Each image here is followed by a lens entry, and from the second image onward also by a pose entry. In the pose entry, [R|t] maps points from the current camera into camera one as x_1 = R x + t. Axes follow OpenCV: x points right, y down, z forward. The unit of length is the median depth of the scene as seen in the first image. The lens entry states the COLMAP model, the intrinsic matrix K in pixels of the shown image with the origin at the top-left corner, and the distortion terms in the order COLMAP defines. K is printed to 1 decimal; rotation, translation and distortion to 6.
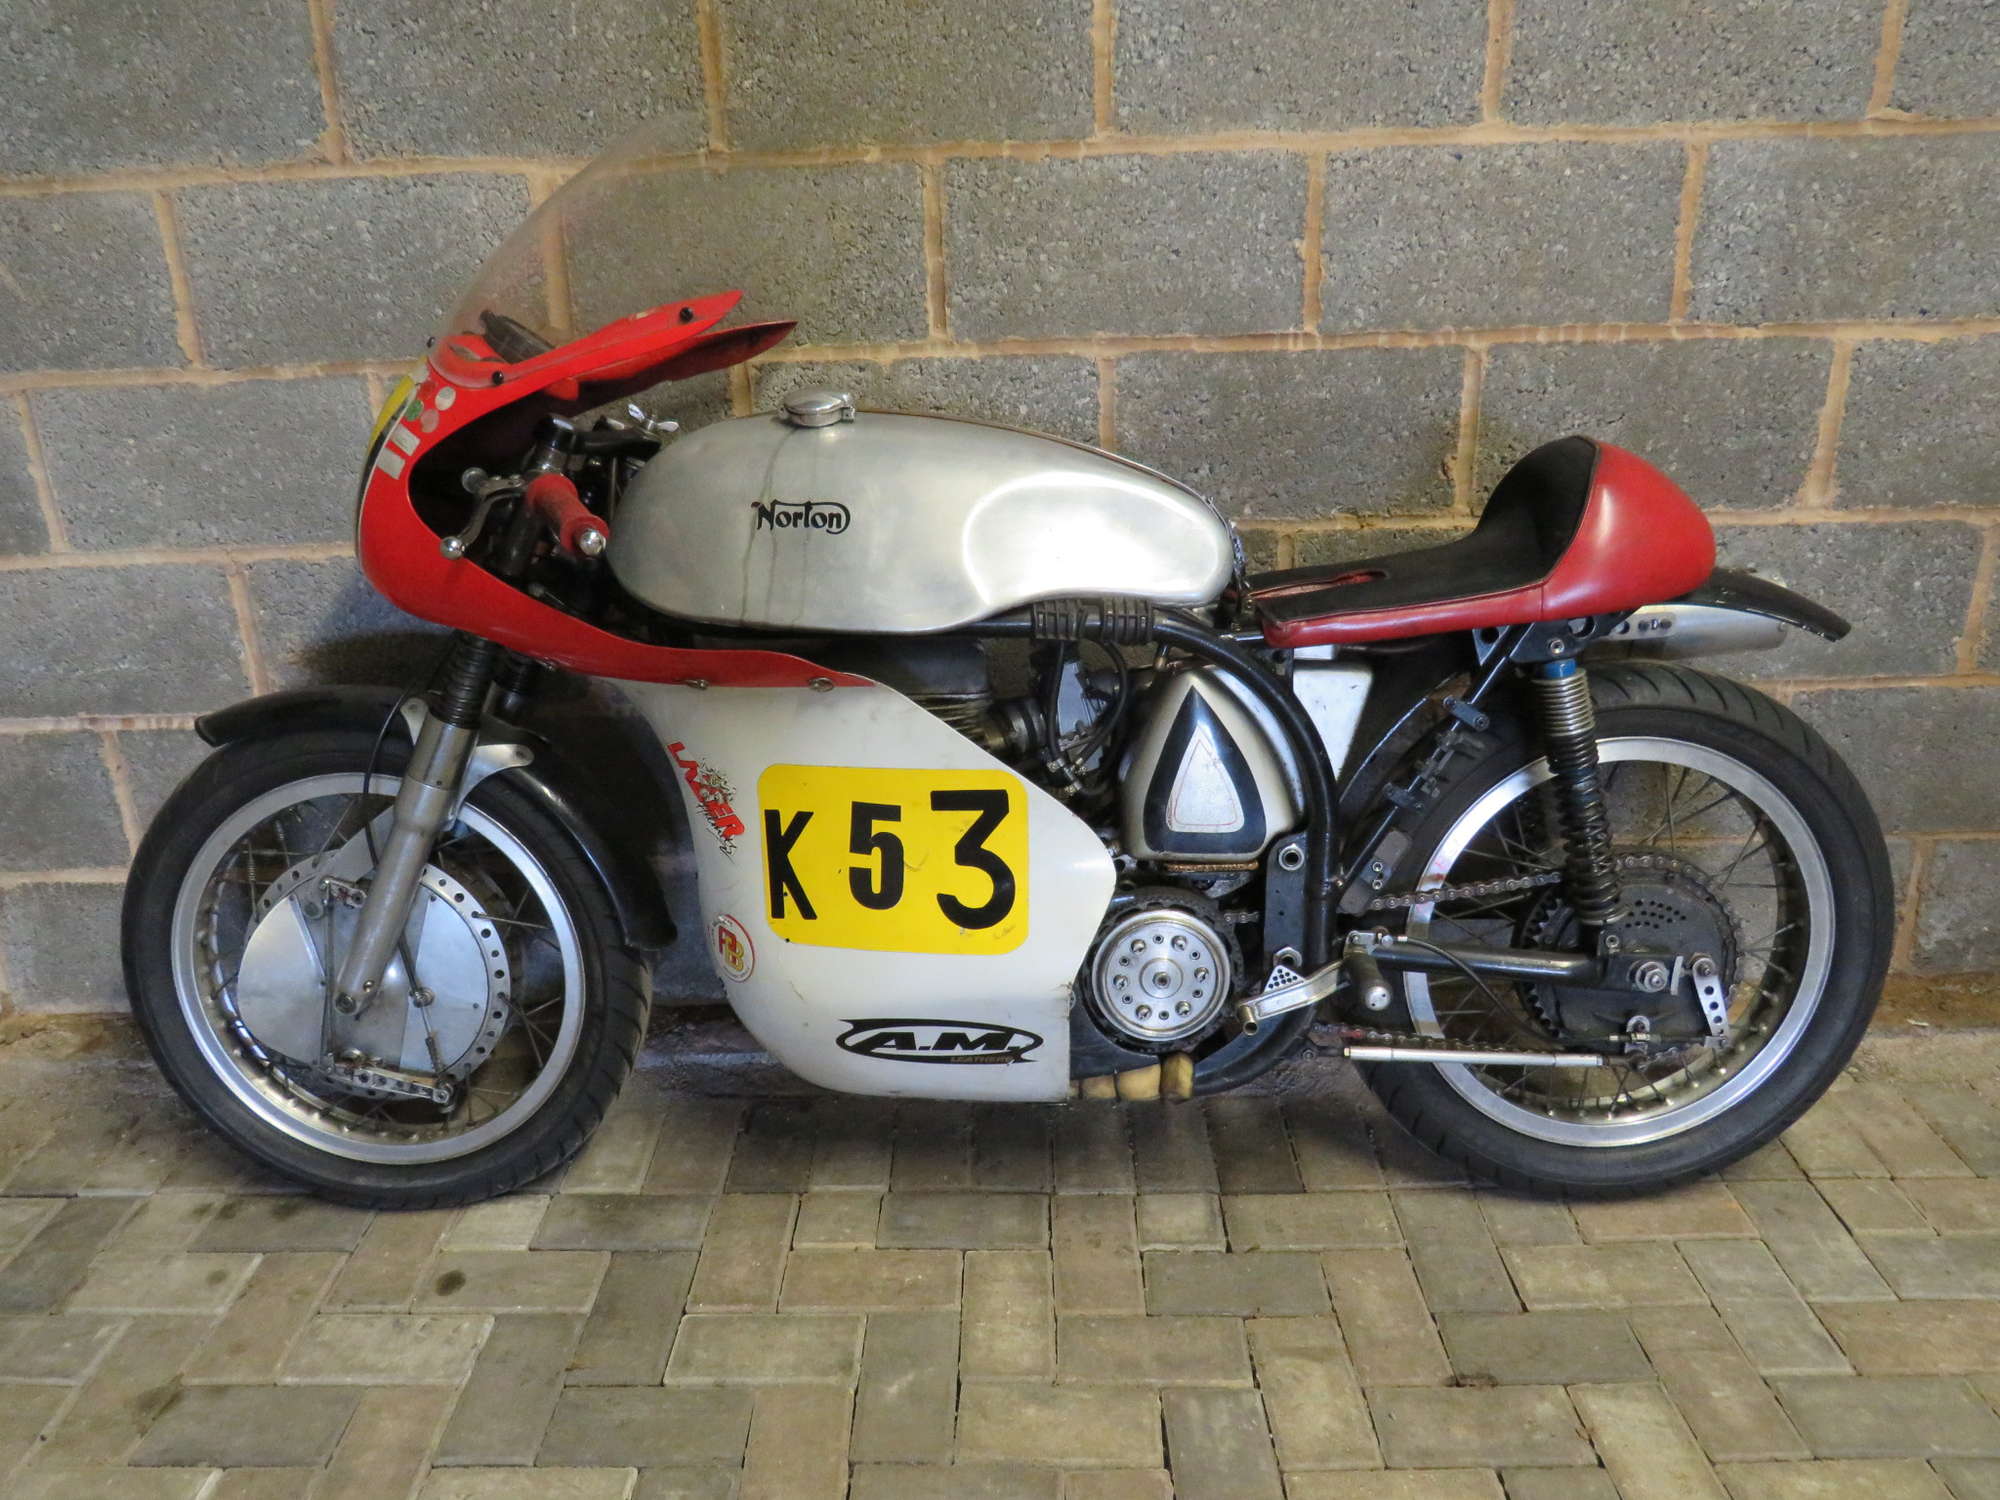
lens RADIAL K [[1412.6, 0, 1005.3], [0, 1412.6, 744.0], [0, 0, 1]] dist [-0.025914, 0.004573]
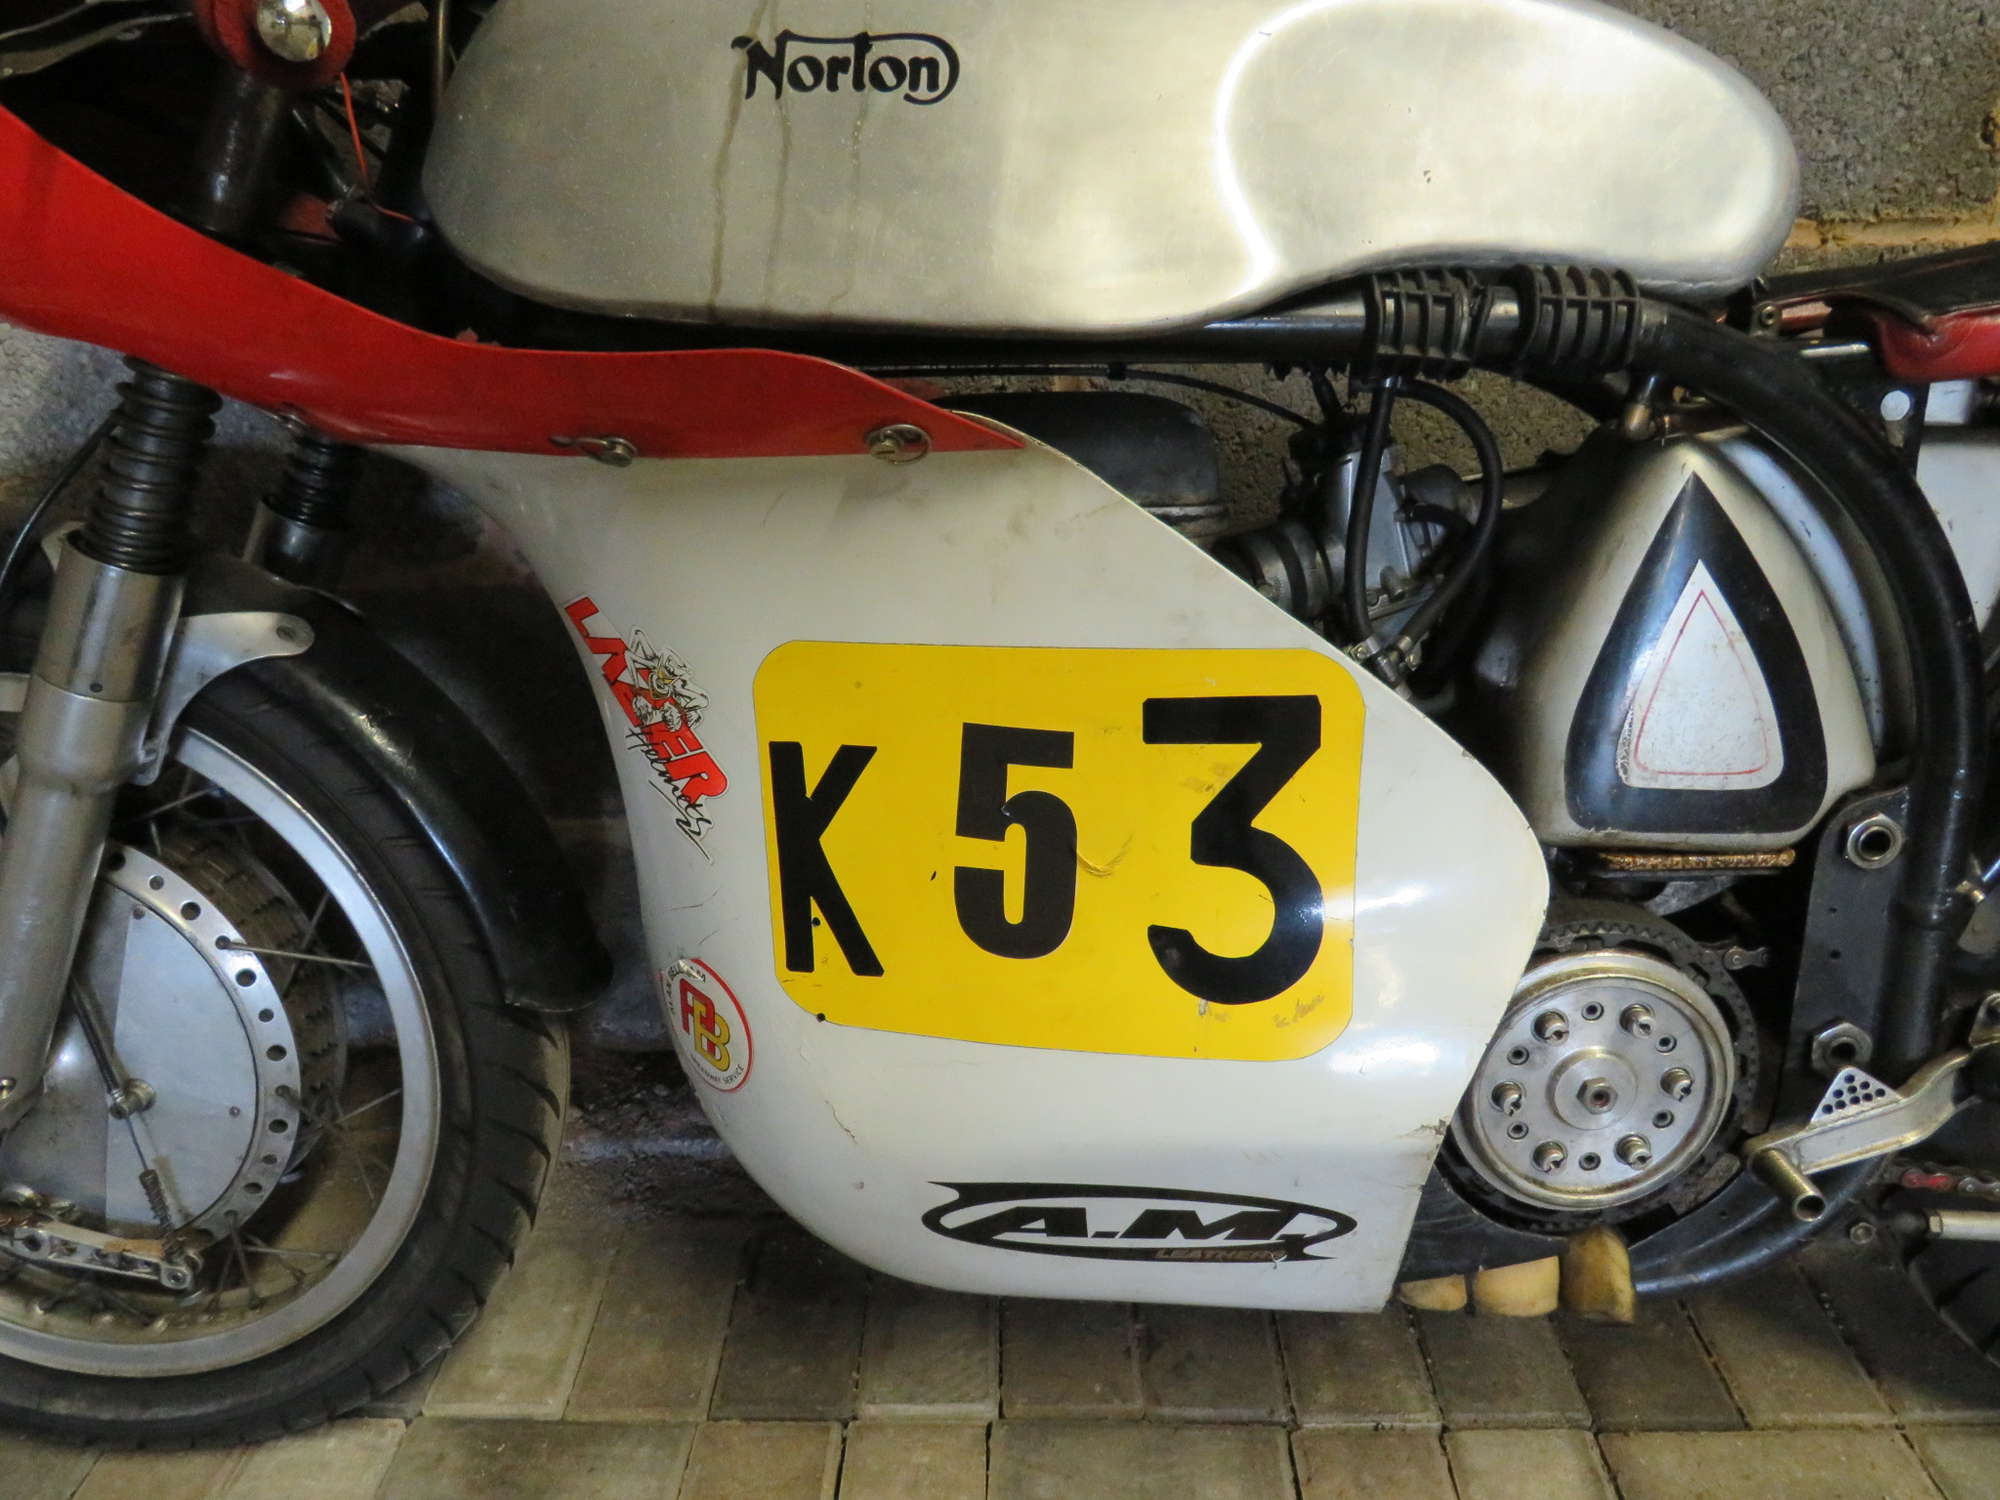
lens RADIAL K [[1412.6, 0, 994.5], [0, 1412.6, 748.5], [0, 0, 1]] dist [-0.025914, 0.004573]
pose [[0.999777, -0.000743, -0.021089, -0.080705], [0.001815, 0.998702, 0.050894, 0.023501], [0.021024, -0.050921, 0.998481, 0.500617]]
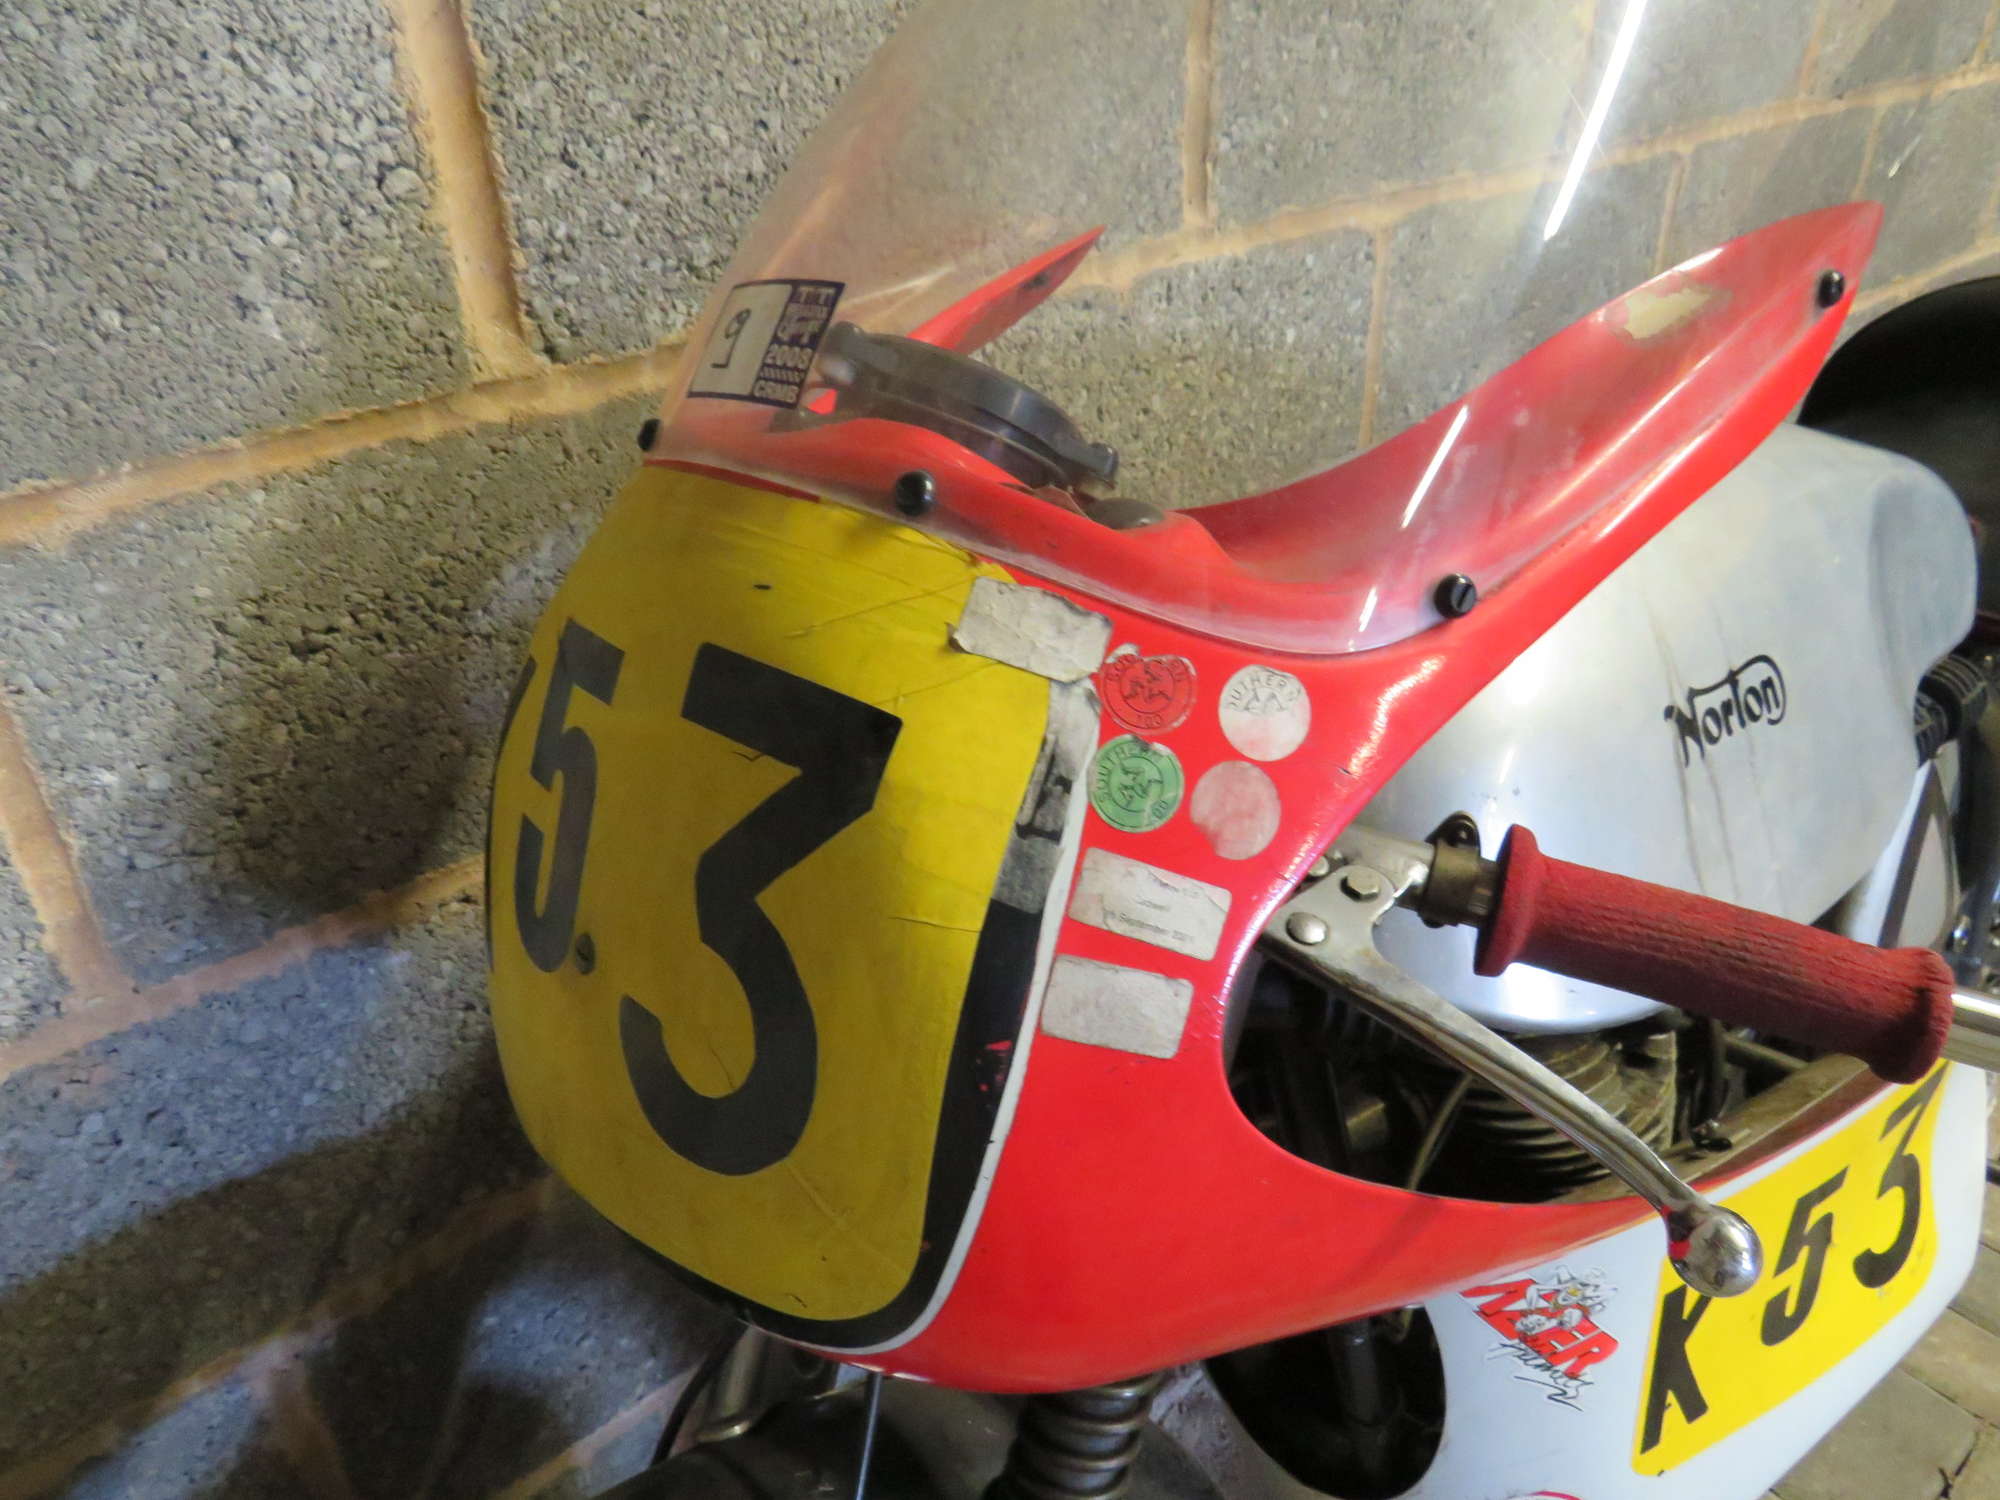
lens RADIAL K [[1412.6, 0, 992.4], [0, 1412.6, 739.8], [0, 0, 1]] dist [-0.025914, 0.004573]
pose [[0.761598, -0.319943, 0.563565, -0.513517], [0.232384, 0.946627, 0.223371, -0.272279], [-0.604952, -0.039156, 0.795299, 0.705911]]
